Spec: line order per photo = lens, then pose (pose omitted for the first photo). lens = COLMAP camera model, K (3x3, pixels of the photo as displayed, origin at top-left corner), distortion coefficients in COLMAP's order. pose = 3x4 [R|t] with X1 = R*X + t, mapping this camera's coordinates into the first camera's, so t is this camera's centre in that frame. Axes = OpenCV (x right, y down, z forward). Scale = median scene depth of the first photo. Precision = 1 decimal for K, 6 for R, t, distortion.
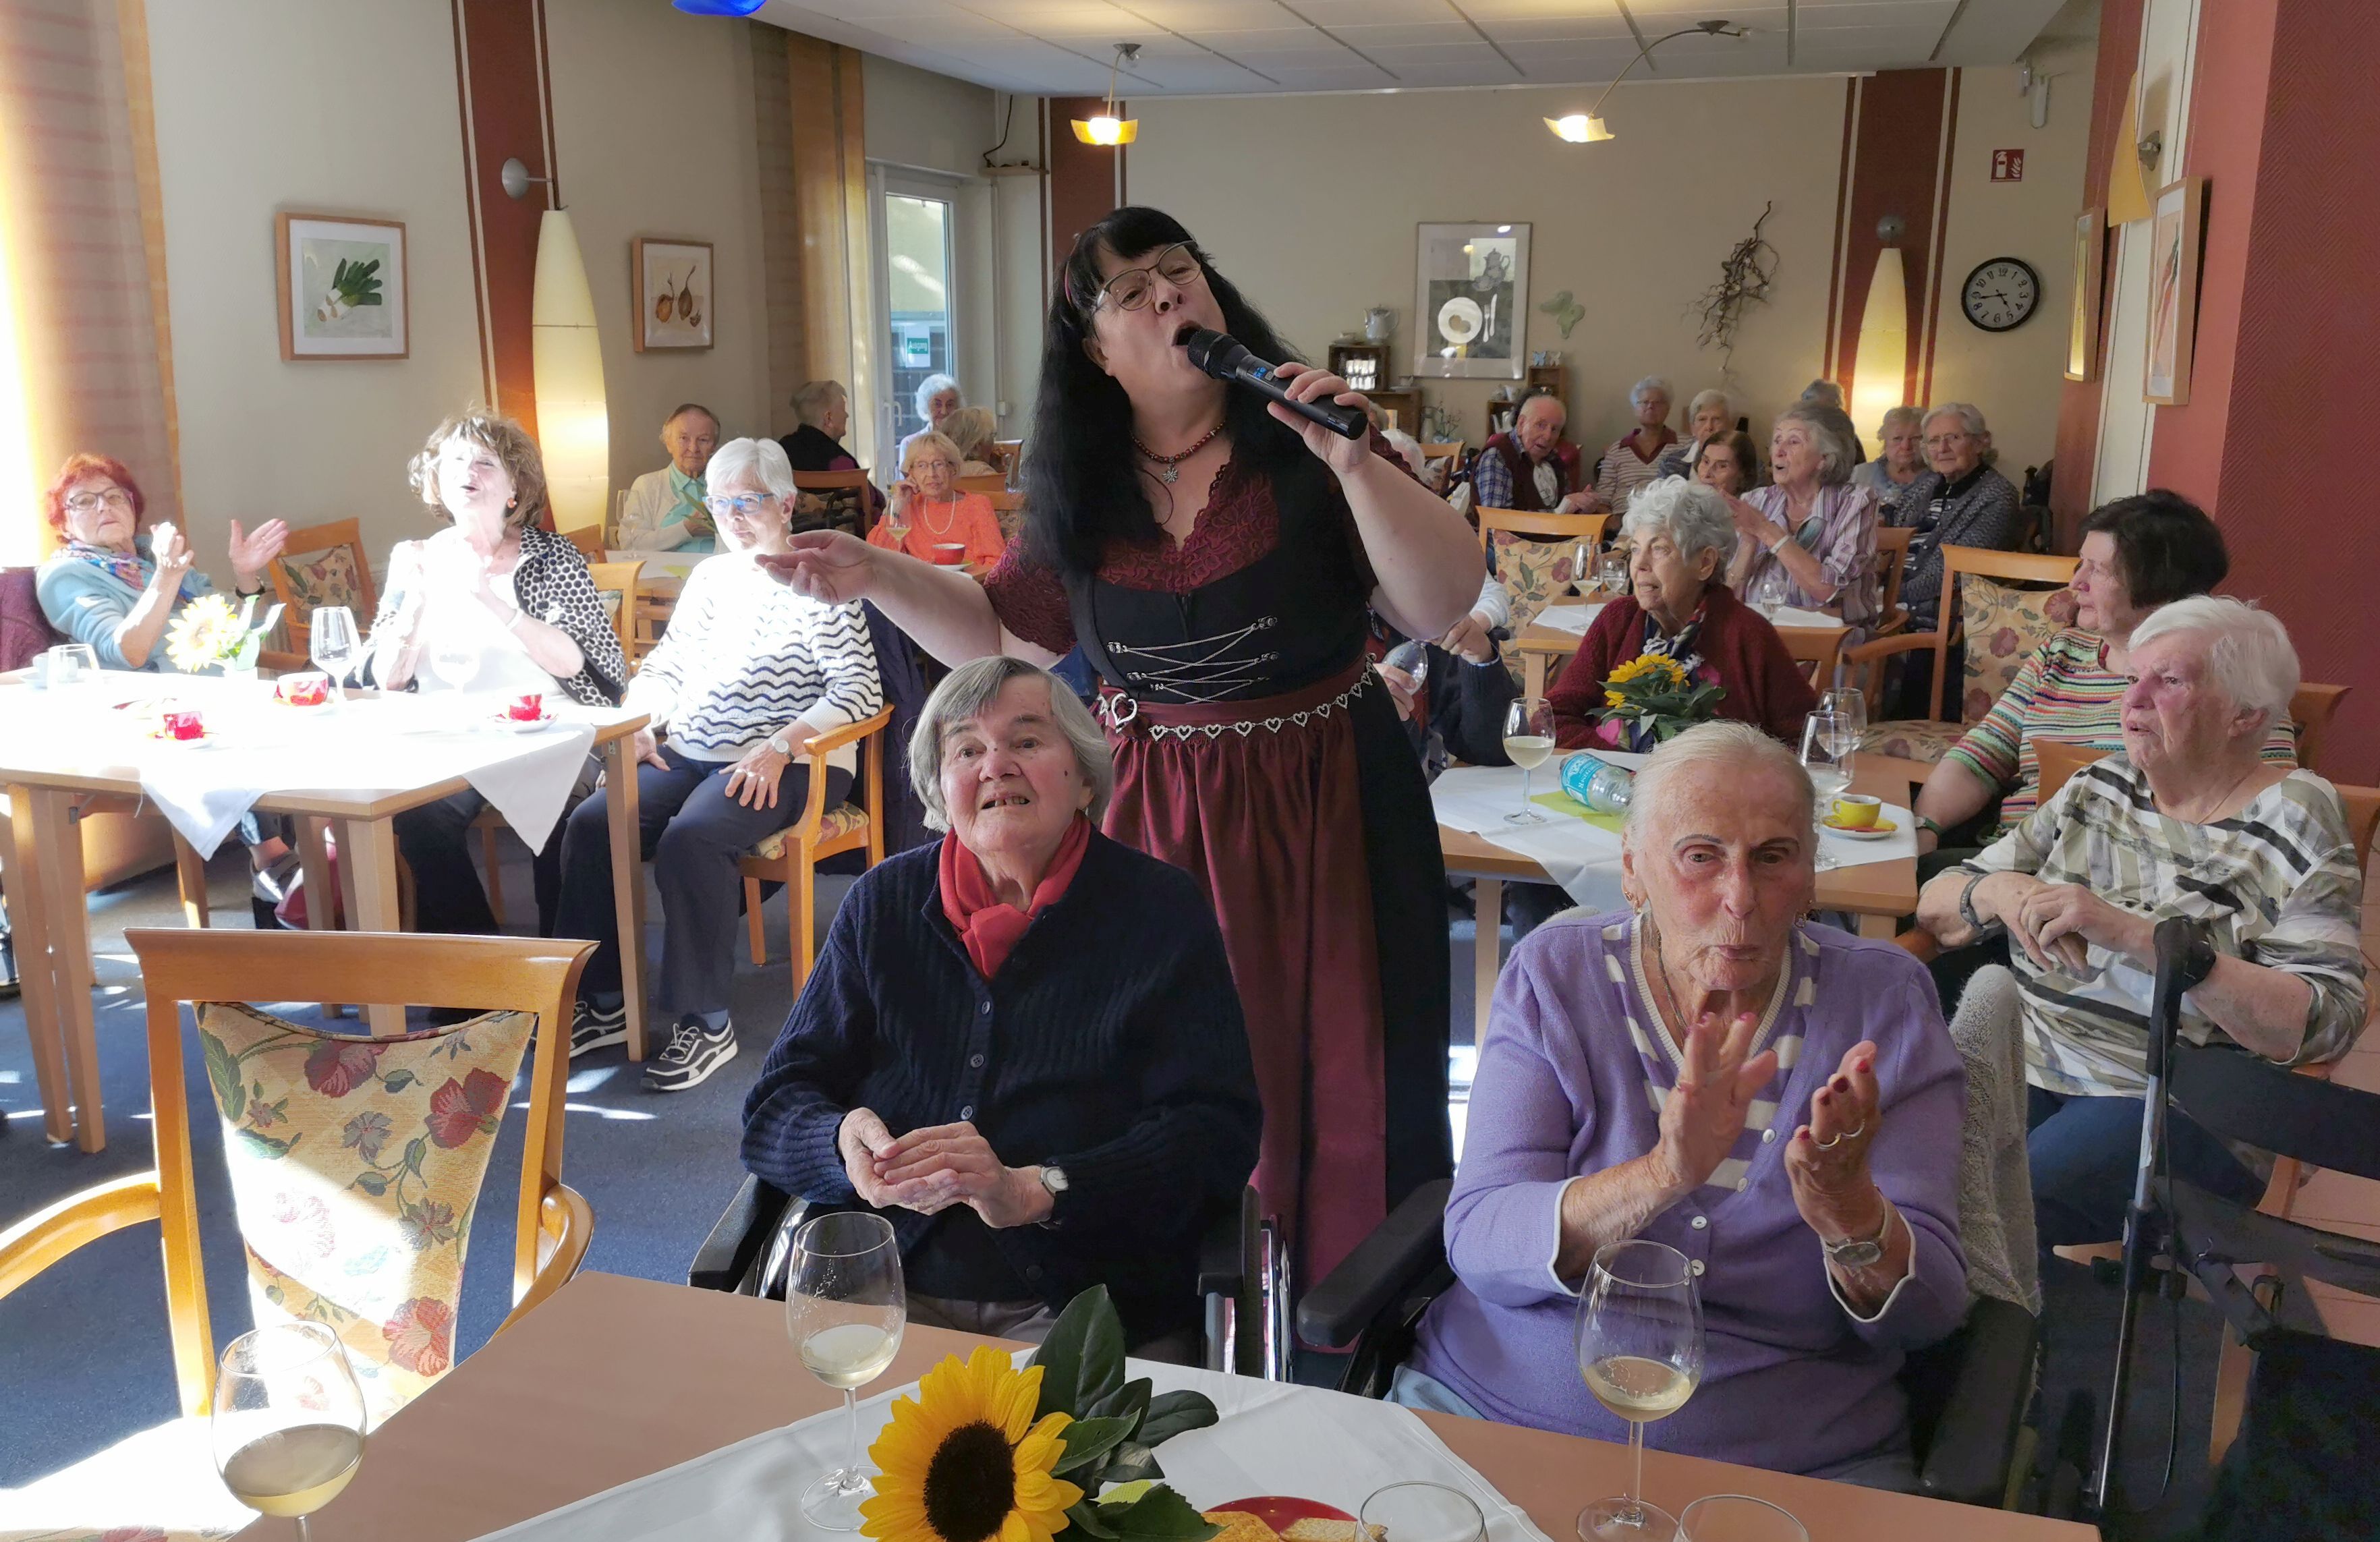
lens RADIAL K [[1899.3, 0, 1190.0], [0, 1899.3, 771.0], [0, 0, 1]] dist [0.034464, -0.000481]
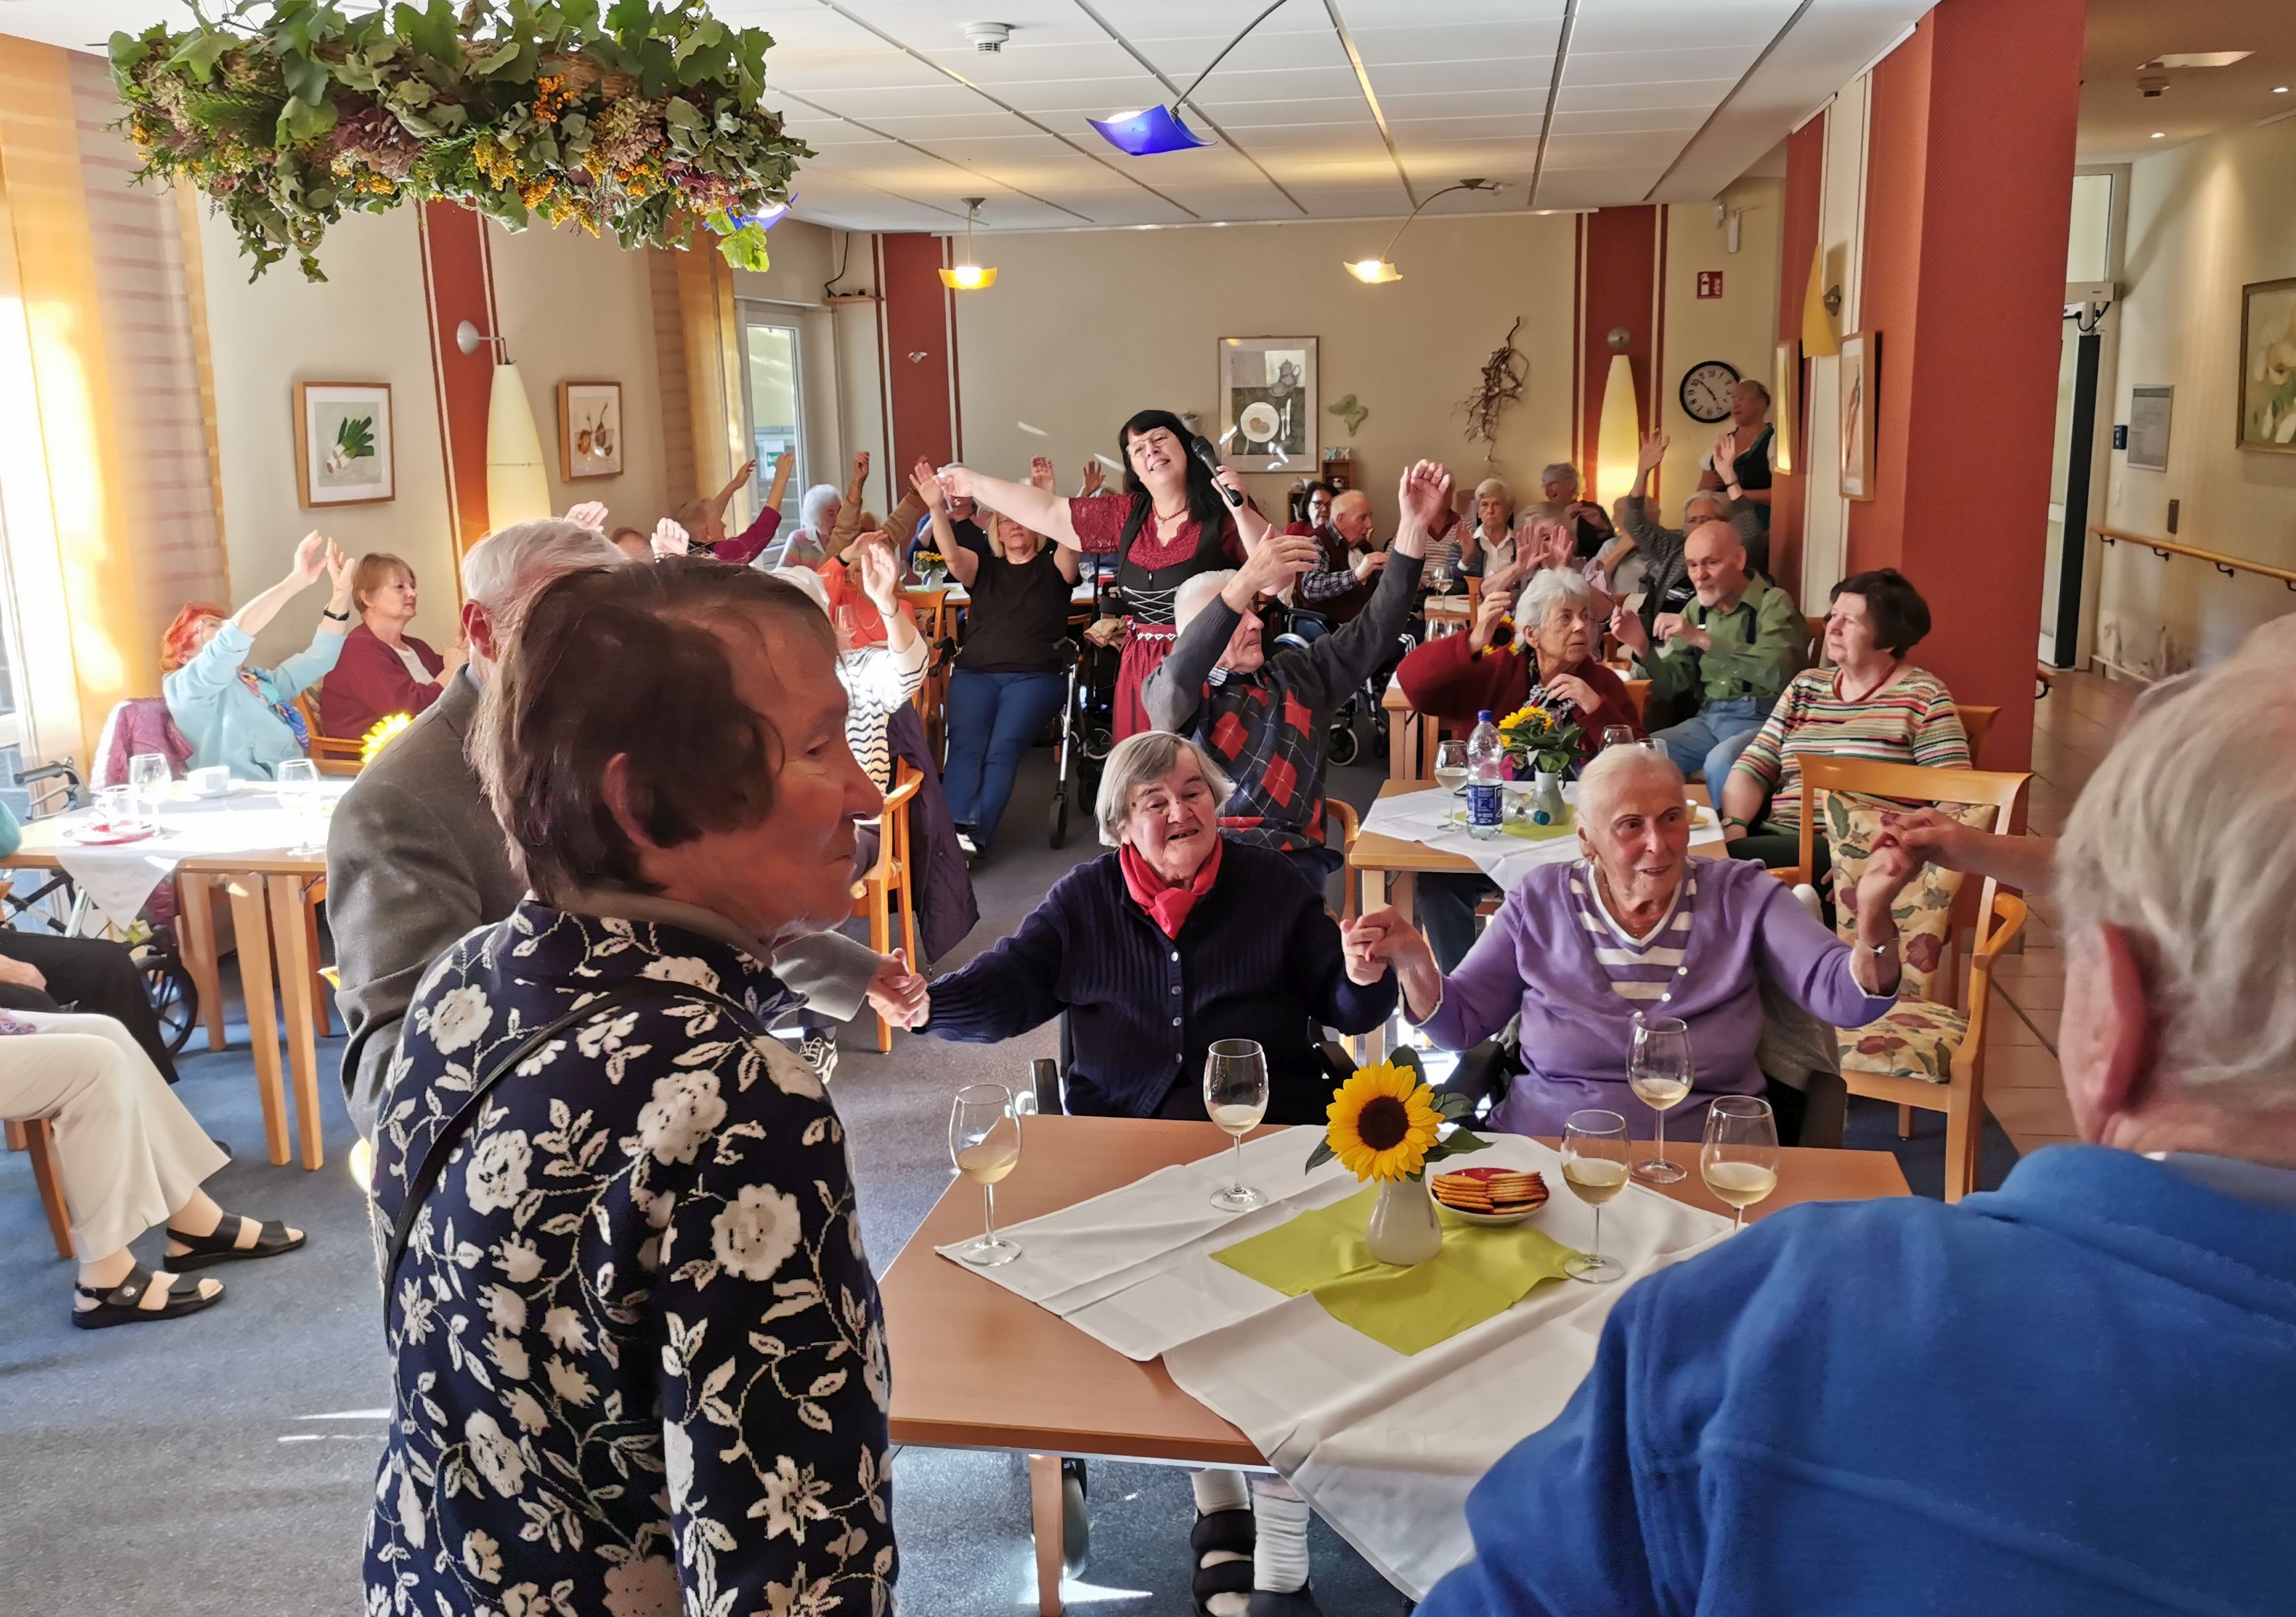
lens RADIAL K [[1853.9, 0, 1189.1], [0, 1853.9, 777.9], [0, 0, 1]] dist [0.040470, -0.069253]
pose [[0.990841, -0.052460, 0.124424, -0.054877], [0.056357, 0.998018, -0.028007, 0.004614], [-0.122708, 0.034763, 0.991834, -0.097767]]
